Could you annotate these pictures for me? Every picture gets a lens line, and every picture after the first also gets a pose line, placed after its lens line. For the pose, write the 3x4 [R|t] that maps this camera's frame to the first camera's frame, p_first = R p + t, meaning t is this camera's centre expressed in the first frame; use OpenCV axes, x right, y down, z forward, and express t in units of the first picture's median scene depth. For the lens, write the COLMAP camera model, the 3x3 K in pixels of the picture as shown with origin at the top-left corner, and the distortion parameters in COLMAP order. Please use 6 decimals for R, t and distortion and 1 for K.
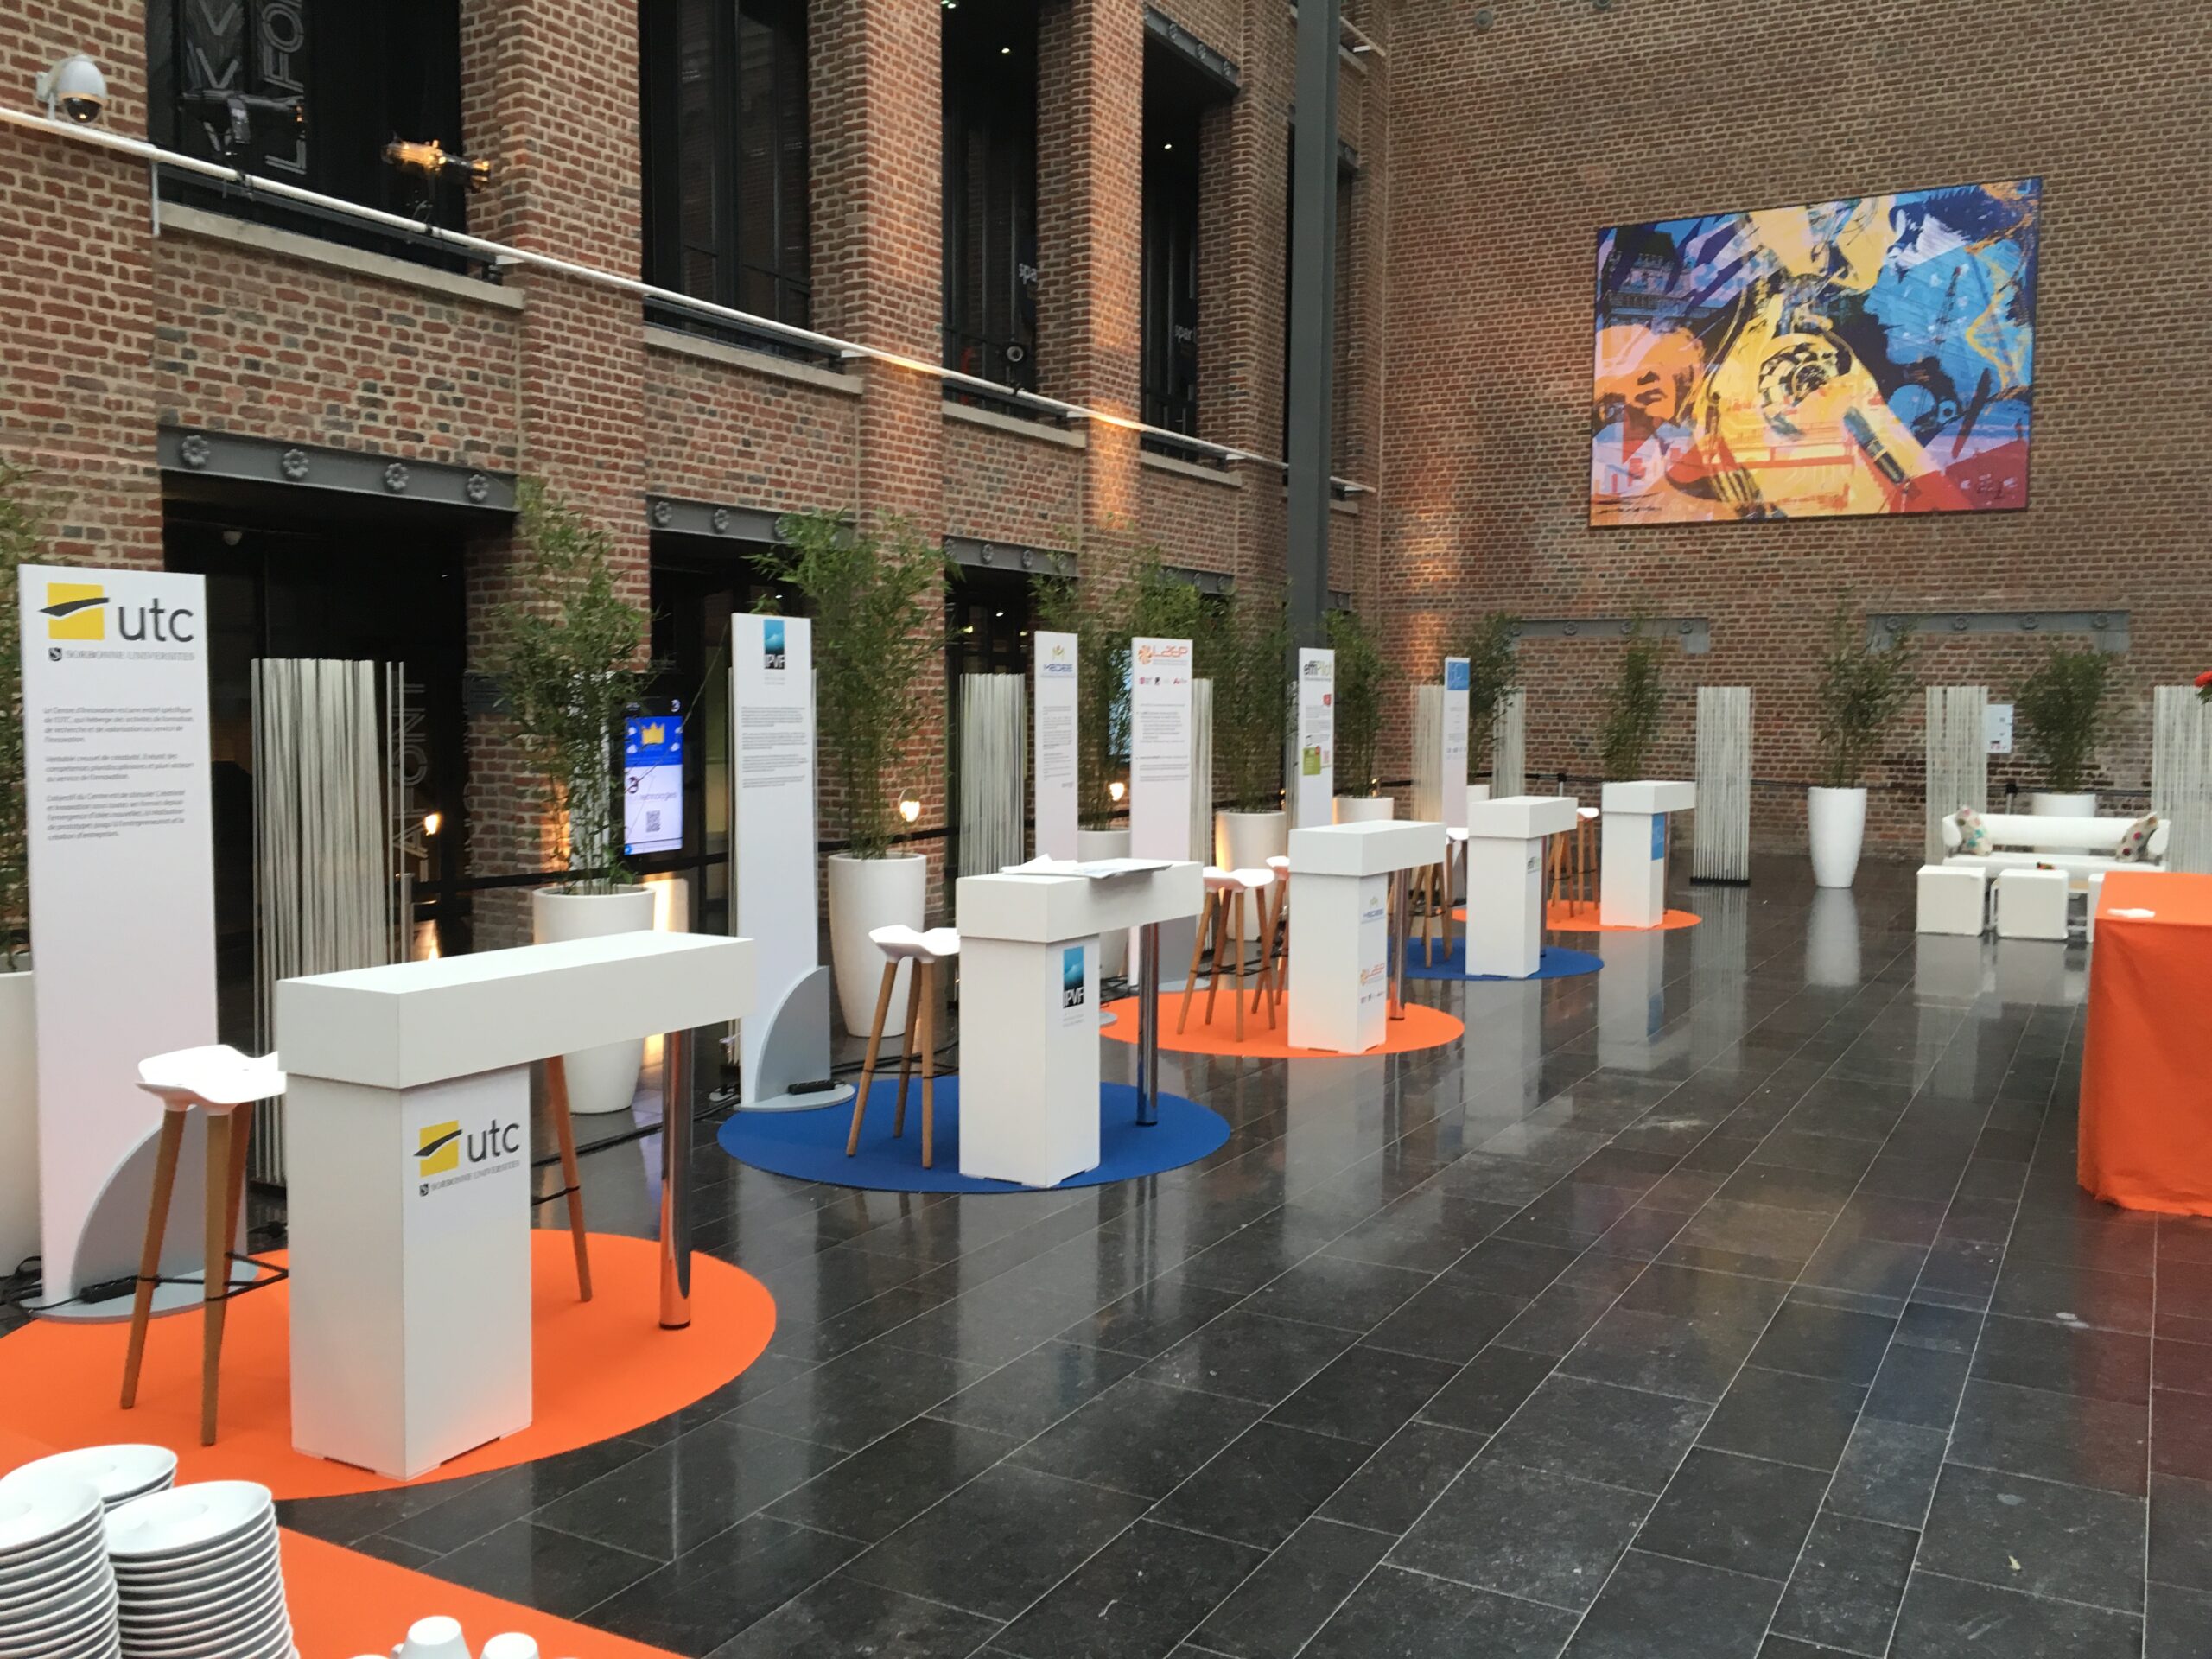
lens RADIAL K [[1864.1, 0, 1105.0], [0, 1864.1, 831.2], [0, 0, 1]] dist [0.018116, -0.002731]
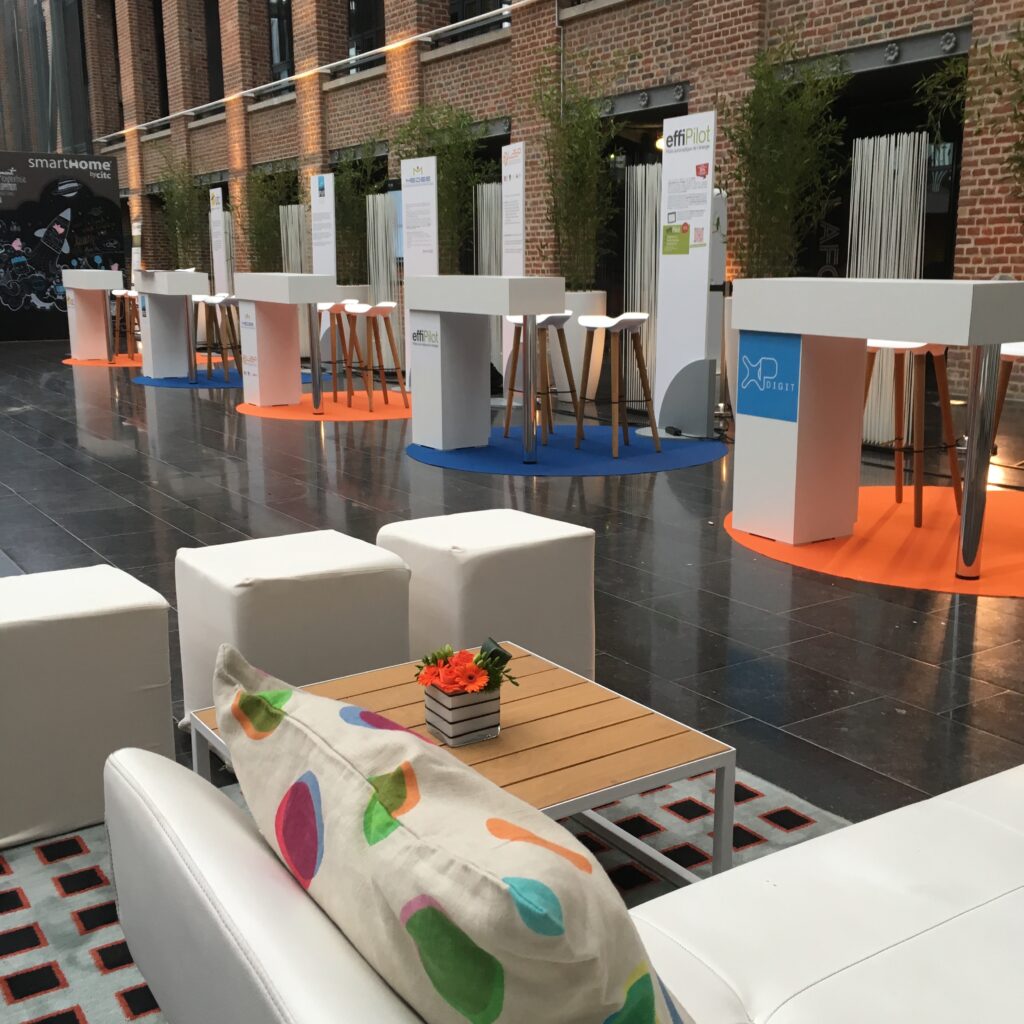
lens RADIAL K [[1169.8, 0, 512.2], [0, 1169.8, 510.9], [0, 0, 1]] dist [0.045980, 0.000000]
pose [[-0.463178, 0.180866, -0.867614, 0.745183], [-0.060087, 0.970294, 0.234349, -0.040868], [0.884226, 0.160678, -0.438551, 1.288878]]
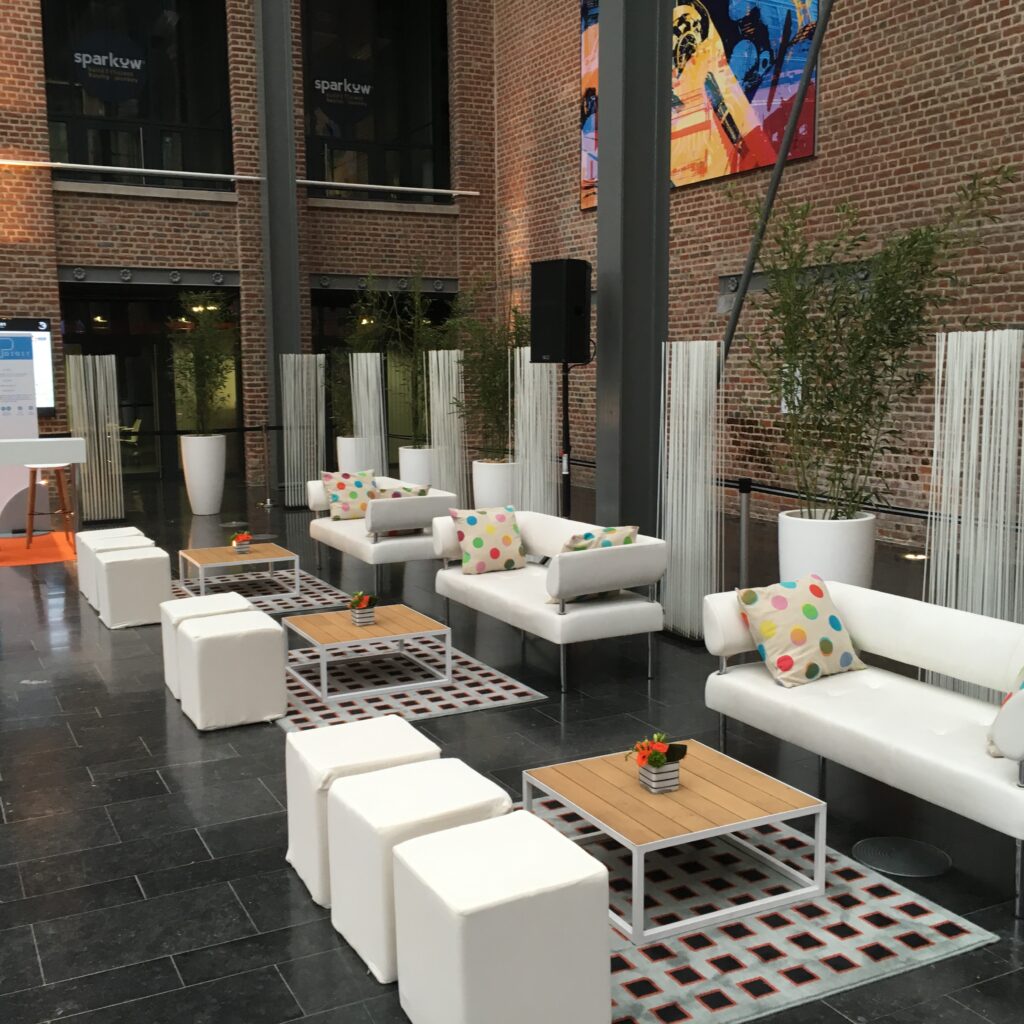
lens RADIAL K [[1169.8, 0, 512.0], [0, 1169.8, 509.7], [0, 0, 1]] dist [0.045980, 0.000000]
pose [[0.829979, 0.059326, -0.554631, 0.687505], [-0.029059, 0.997576, 0.063220, -0.025703], [0.557038, -0.036355, 0.829691, 0.400769]]
